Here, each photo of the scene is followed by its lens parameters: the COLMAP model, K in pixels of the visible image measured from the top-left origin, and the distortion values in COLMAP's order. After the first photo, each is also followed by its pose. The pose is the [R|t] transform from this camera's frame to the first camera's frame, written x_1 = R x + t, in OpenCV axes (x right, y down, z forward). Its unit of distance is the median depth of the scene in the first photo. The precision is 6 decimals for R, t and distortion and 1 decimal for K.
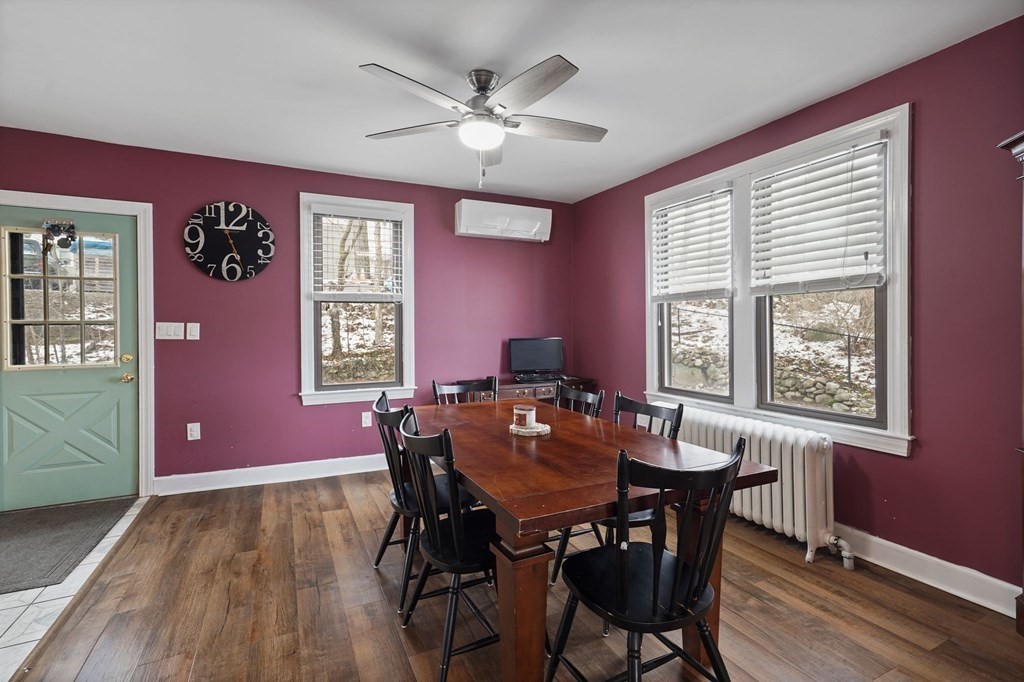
lens RADIAL K [[472.6, 0, 510.0], [0, 472.6, 328.0], [0, 0, 1]] dist [0.003115, 0.001109]
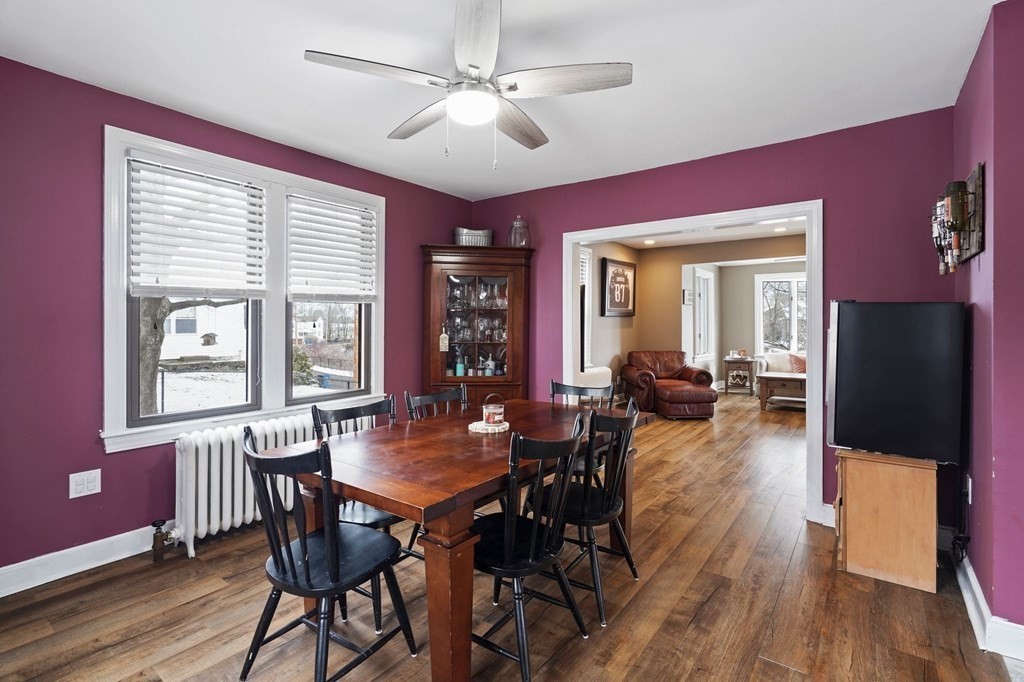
lens RADIAL K [[476.4, 0, 511.8], [0, 476.4, 323.5], [0, 0, 1]] dist [-0.011713, 0.000105]
pose [[-0.453435, 0.005441, 0.891273, -0.723632], [0.007581, 0.999969, -0.002247, -0.011894], [-0.891257, 0.005738, -0.453462, 1.121053]]
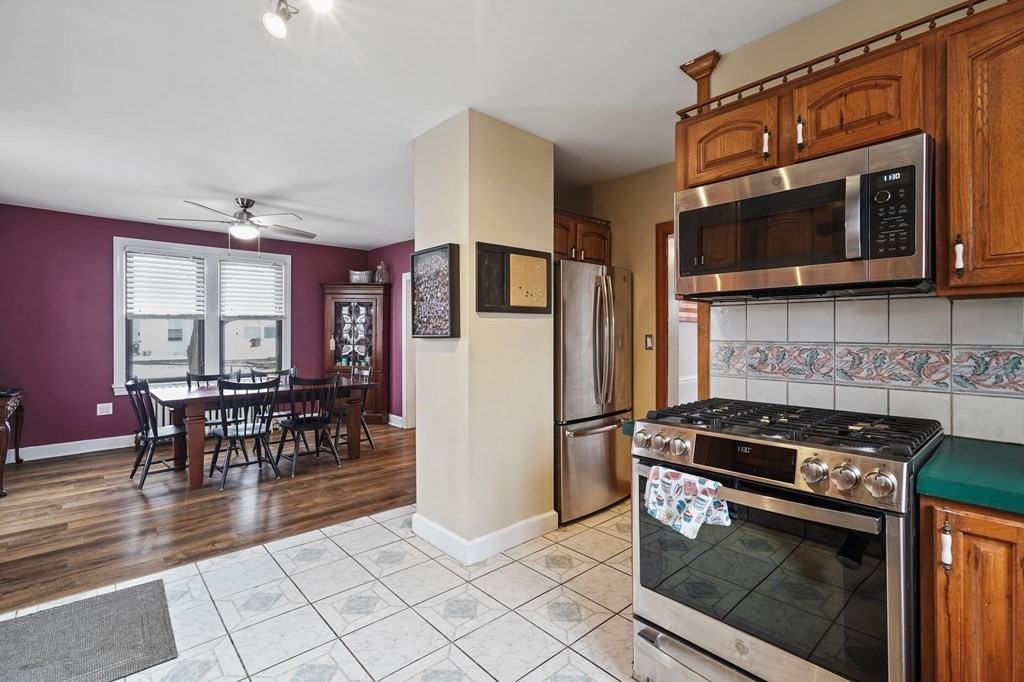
lens RADIAL K [[467.9, 0, 509.3], [0, 467.9, 332.2], [0, 0, 1]] dist [0.007472, 0.000524]
pose [[-0.275937, 0.003129, 0.961171, -1.754505], [0.005813, 0.999982, -0.001587, -0.009255], [-0.961158, 0.005149, -0.275950, 0.436865]]
